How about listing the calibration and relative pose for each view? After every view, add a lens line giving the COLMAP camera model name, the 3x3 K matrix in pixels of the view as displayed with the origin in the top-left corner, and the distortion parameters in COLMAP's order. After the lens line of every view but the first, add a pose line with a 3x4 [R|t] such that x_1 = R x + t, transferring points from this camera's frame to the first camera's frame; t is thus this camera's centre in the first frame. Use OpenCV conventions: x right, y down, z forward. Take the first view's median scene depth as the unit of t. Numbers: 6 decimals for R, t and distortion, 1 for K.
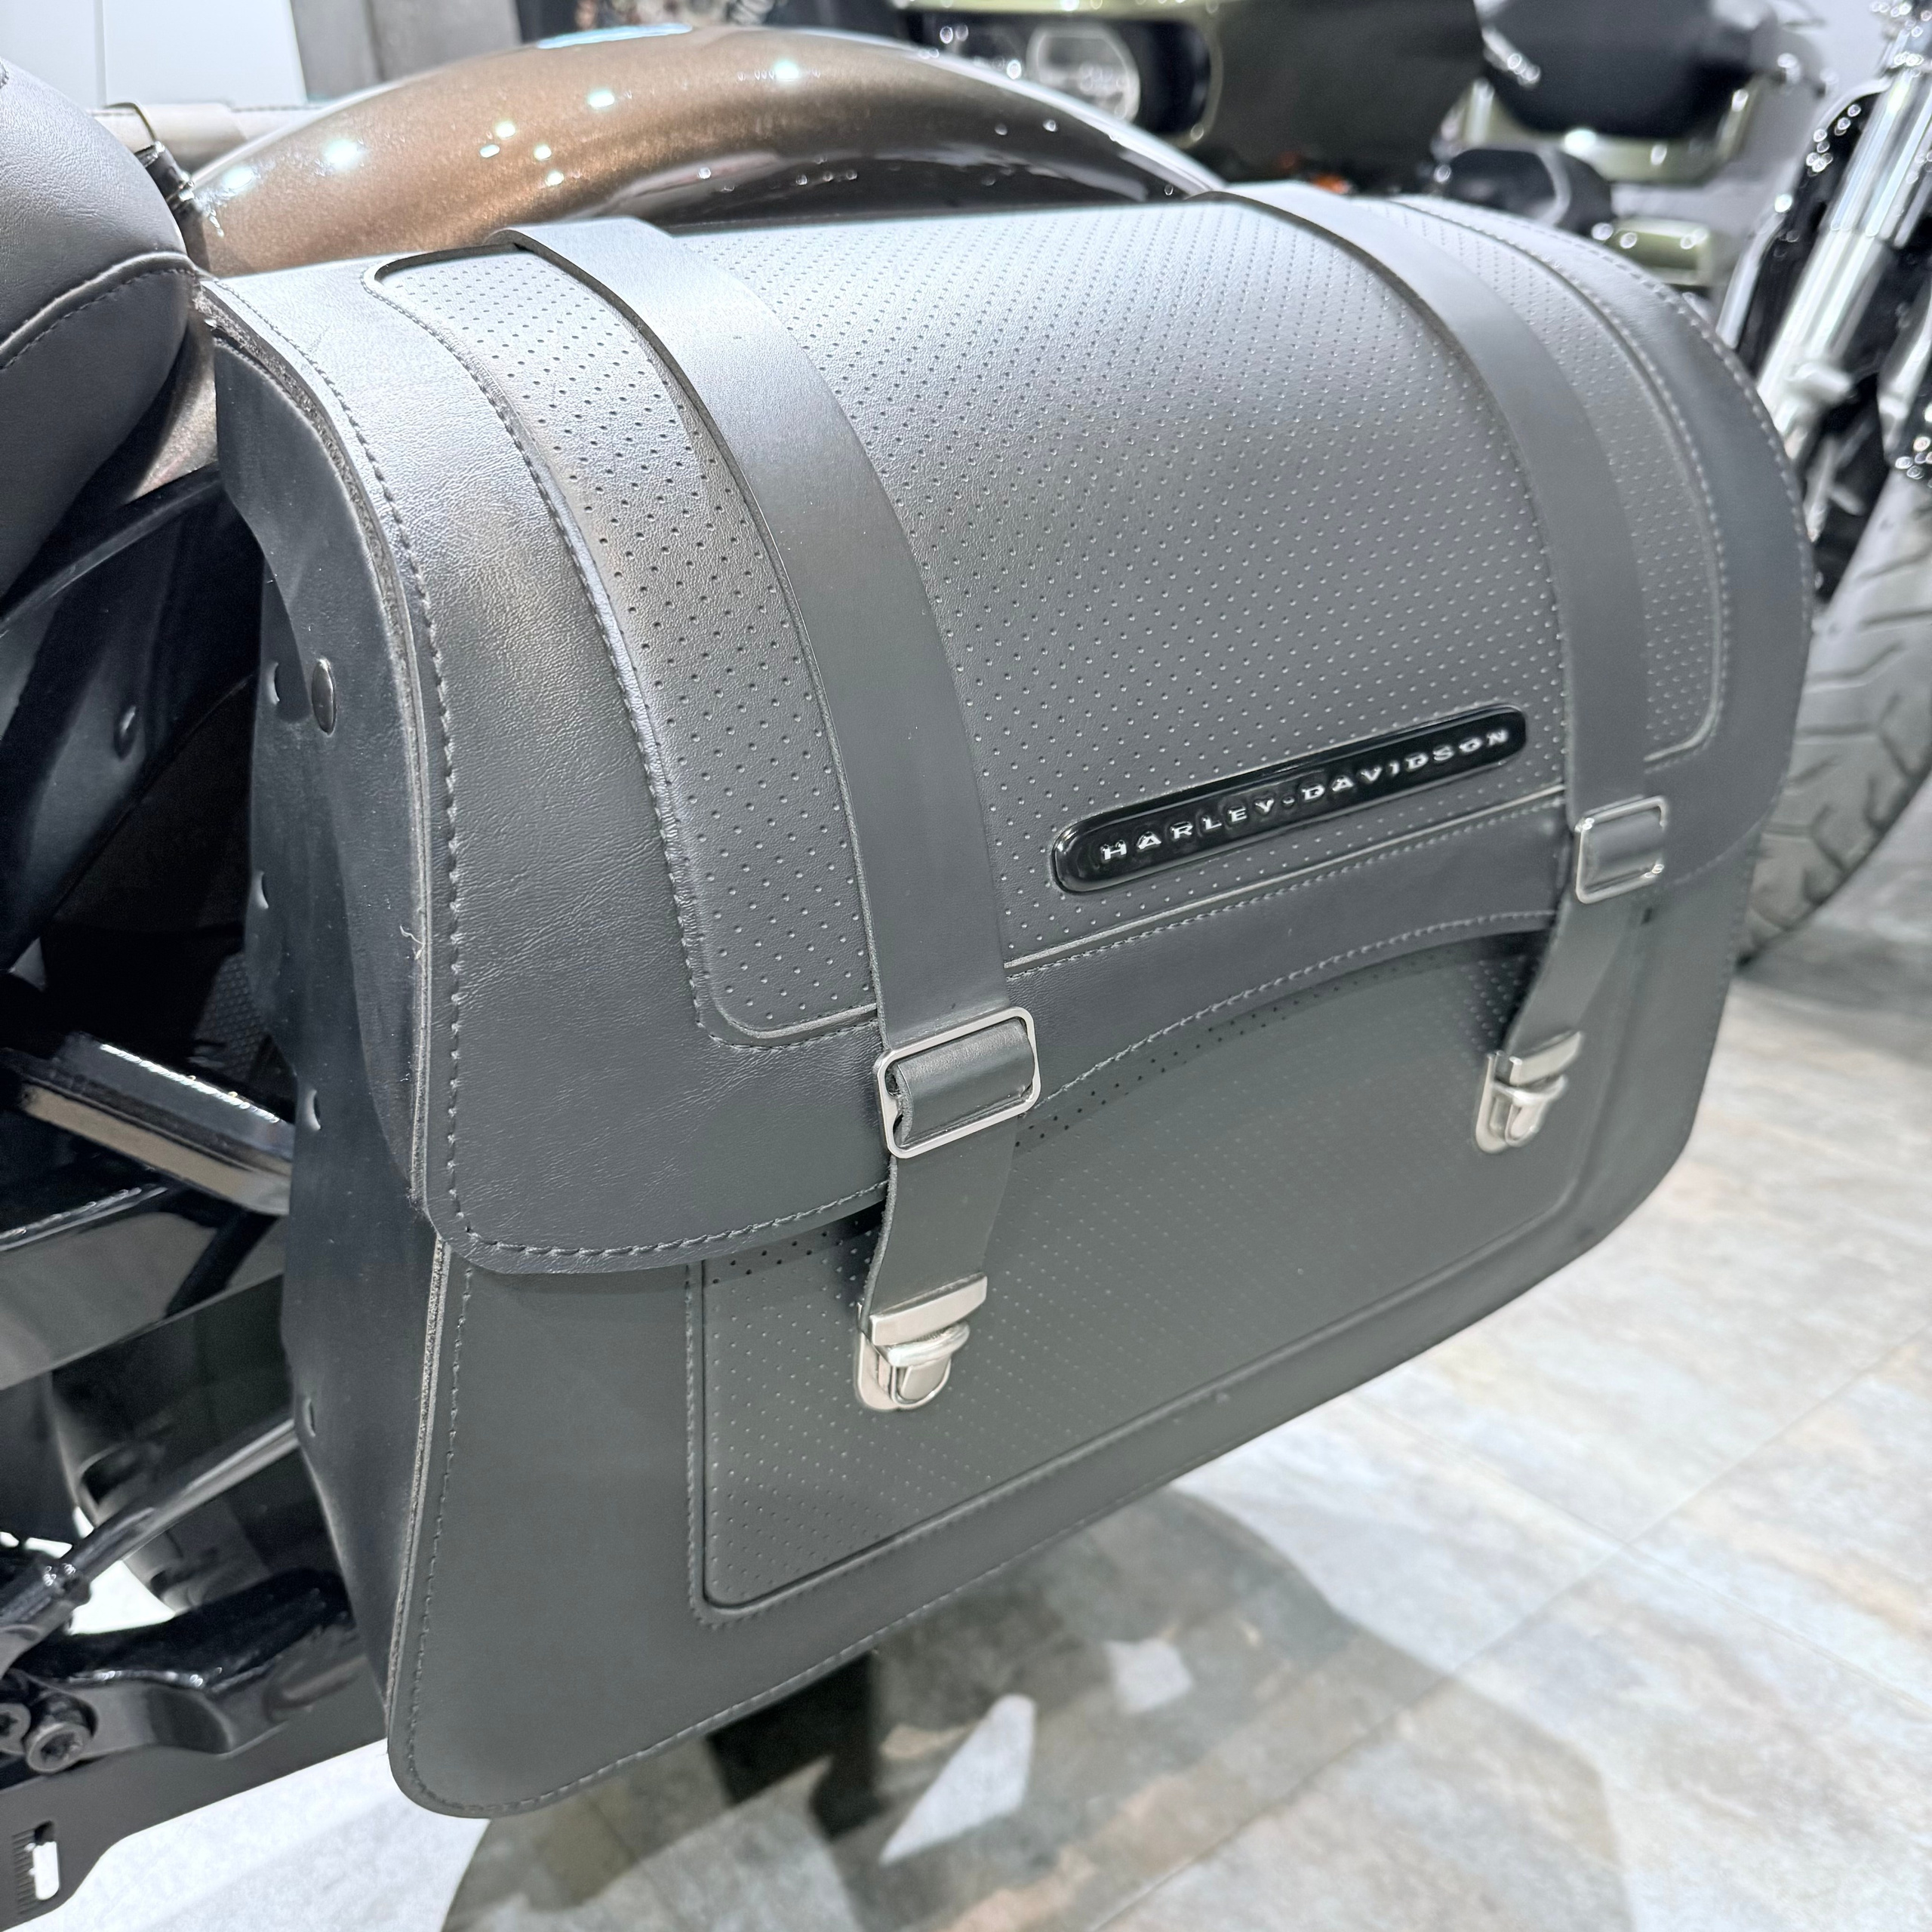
lens RADIAL K [[1871.7, 0, 1002.3], [0, 1871.7, 968.4], [0, 0, 1]] dist [-0.002576, -0.002209]
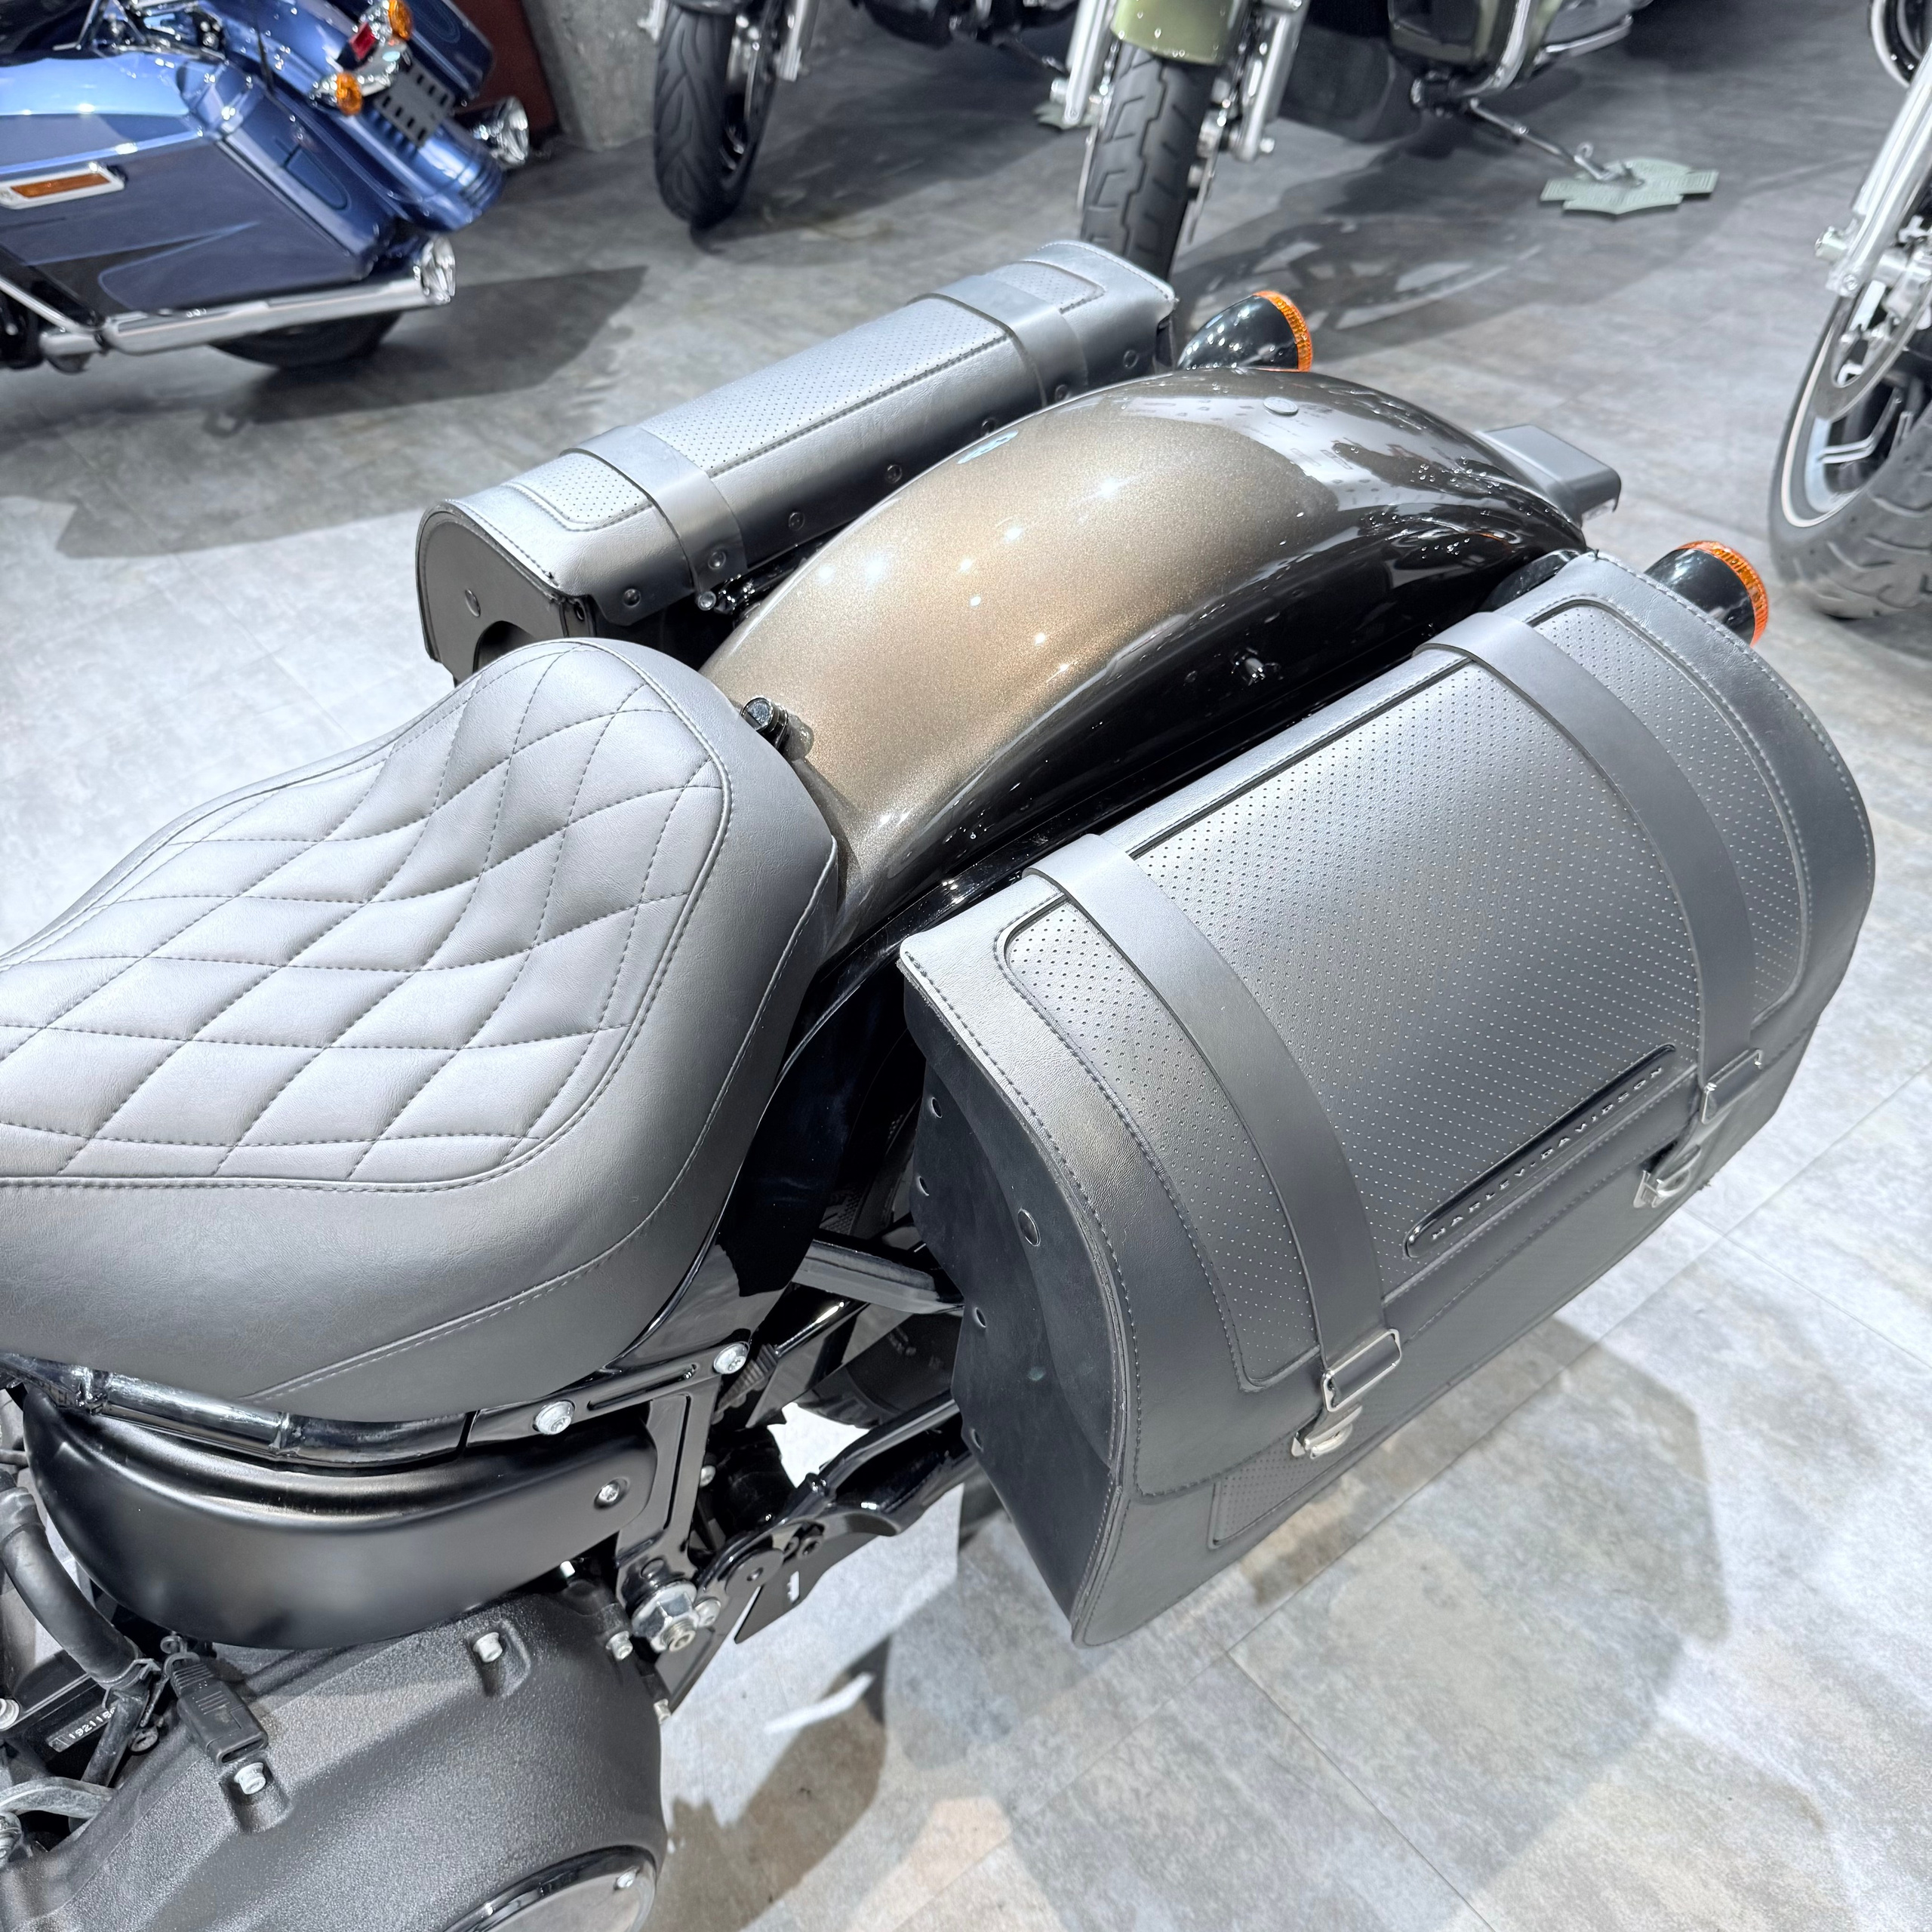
lens RADIAL K [[1839.7, 0, 973.6], [0, 1839.7, 972.8], [0, 0, 1]] dist [-0.000186, -0.014955]
pose [[0.993775, -0.062017, -0.092545, -0.105604], [0.090917, 0.931565, 0.352024, -0.488312], [0.064381, -0.358246, 0.931405, -0.306988]]
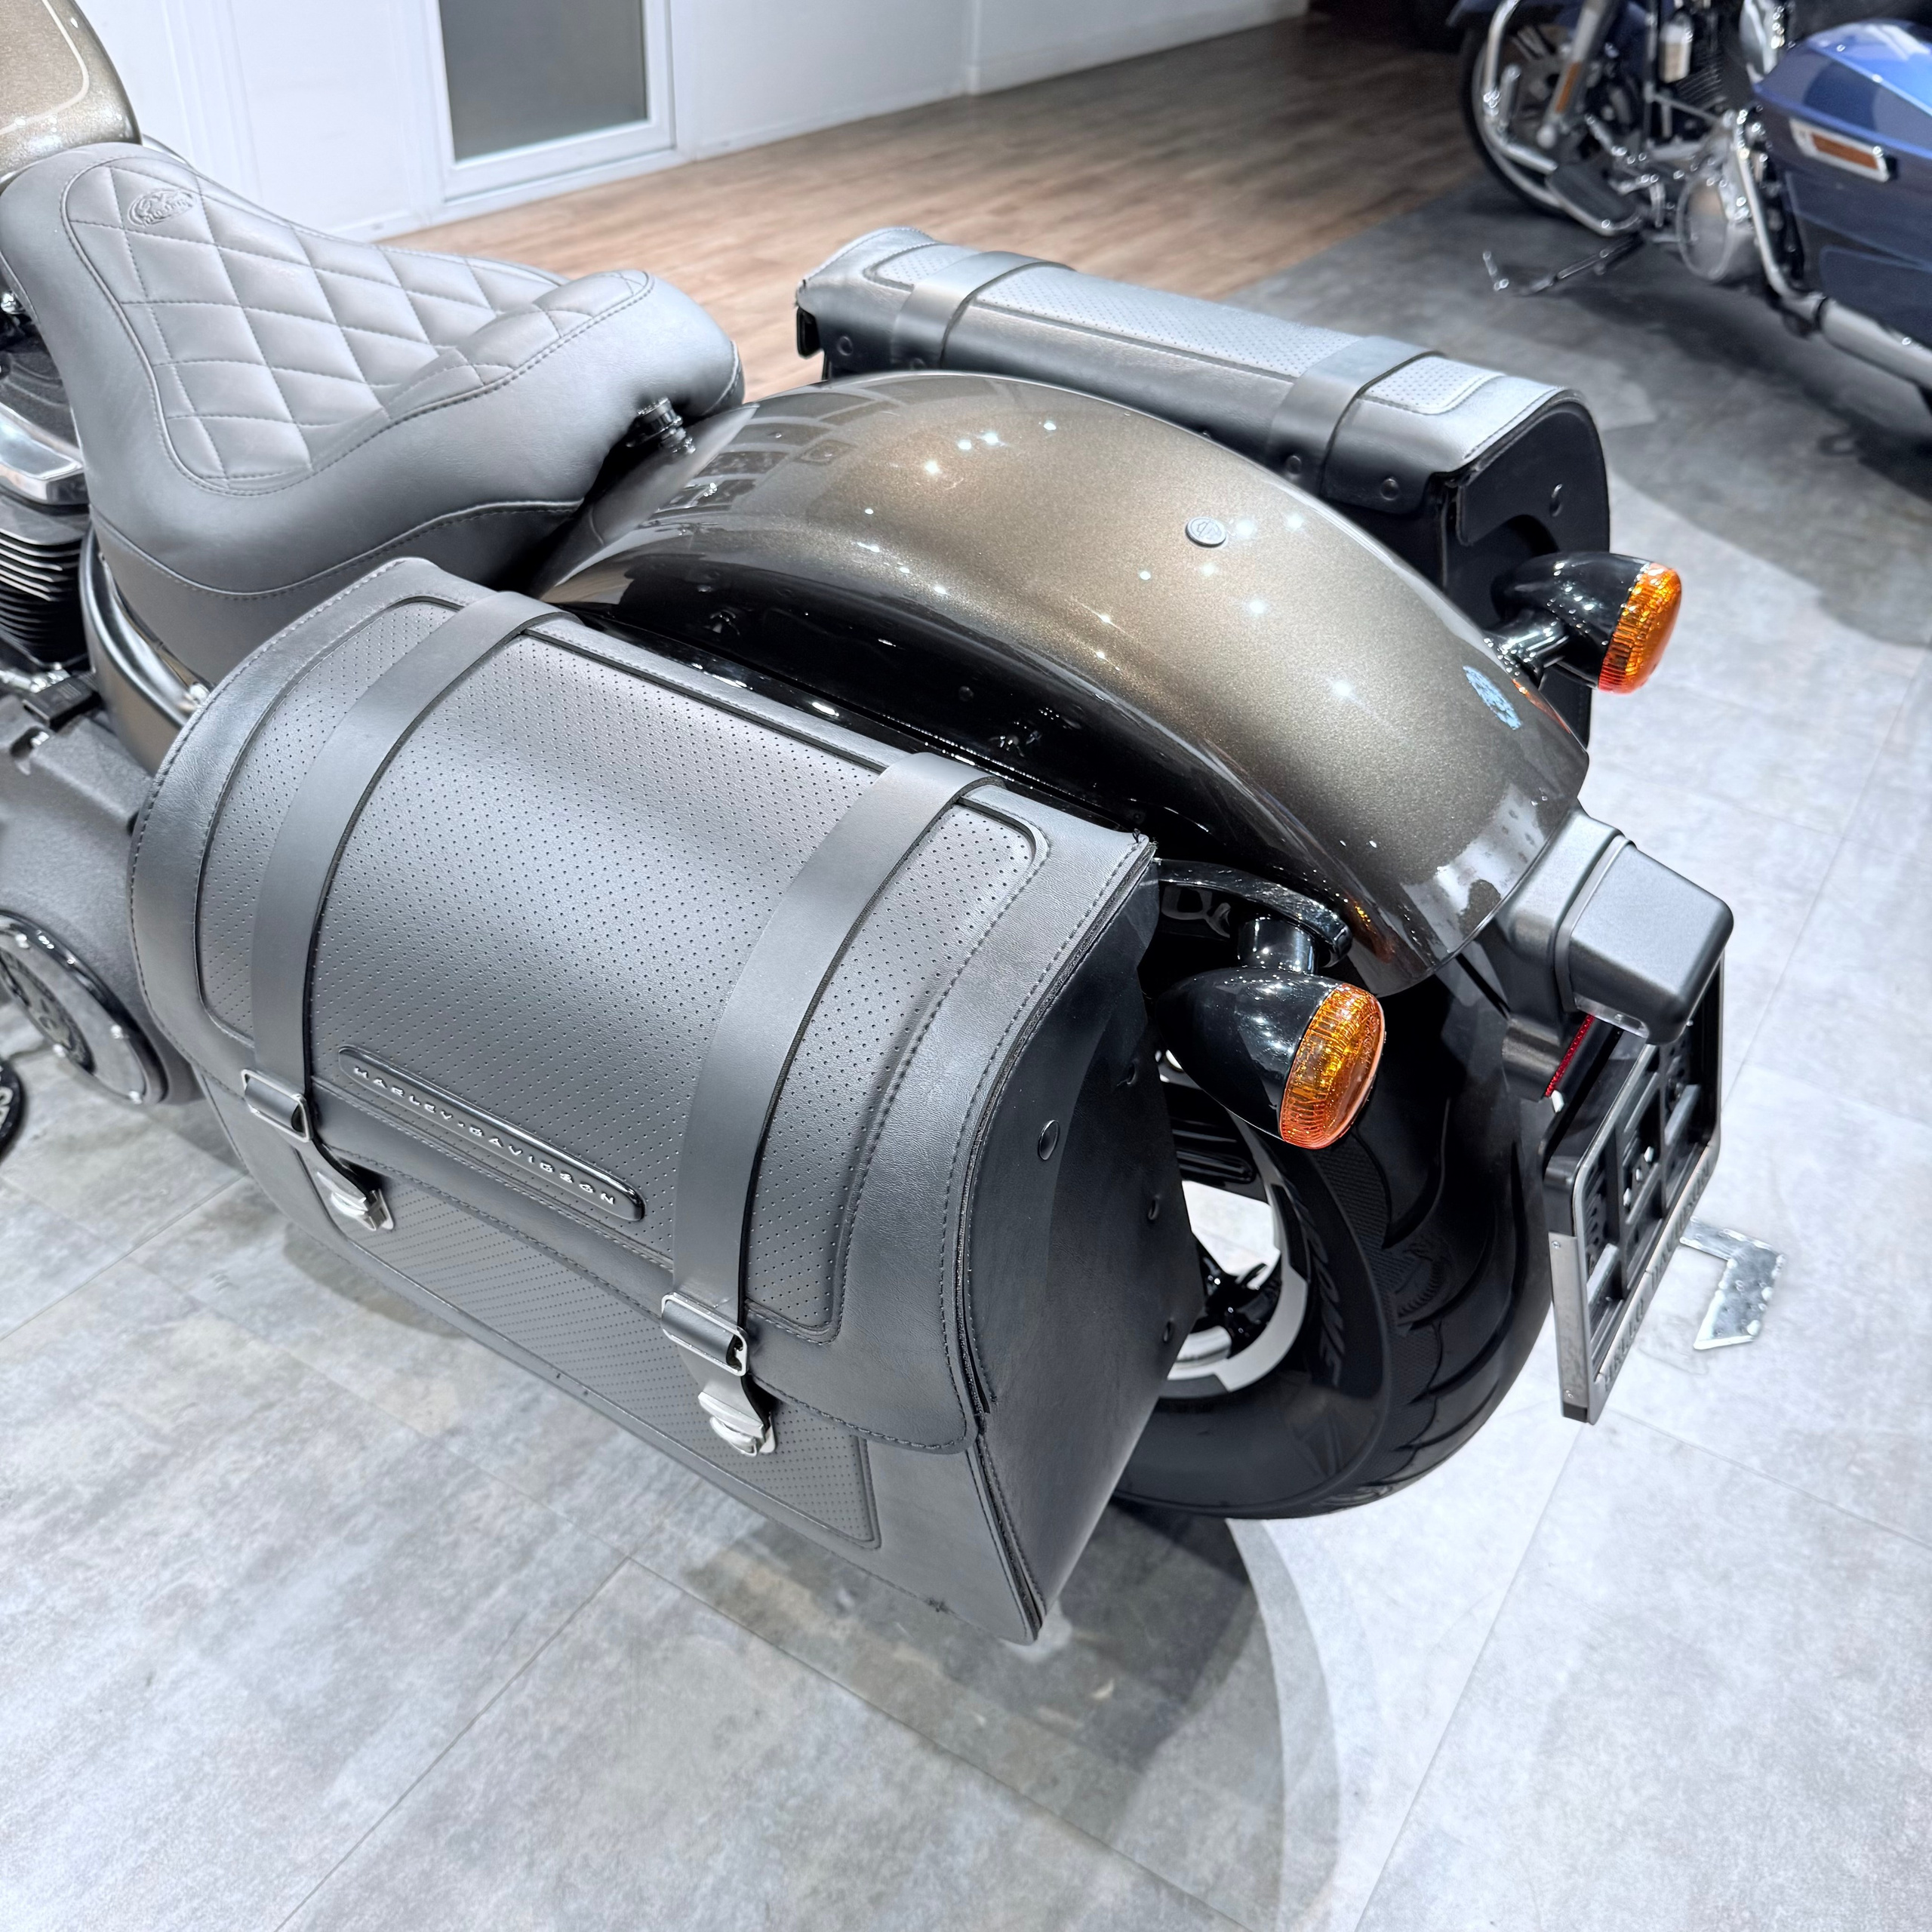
lens RADIAL K [[1848.2, 0, 960.7], [0, 1848.2, 960.6], [0, 0, 1]] dist [0.000335, -0.013503]
pose [[0.347052, 0.616934, -0.706362, 0.742670], [-0.398576, 0.778797, 0.484369, -0.637693], [0.848936, 0.113438, 0.516178, 0.271047]]
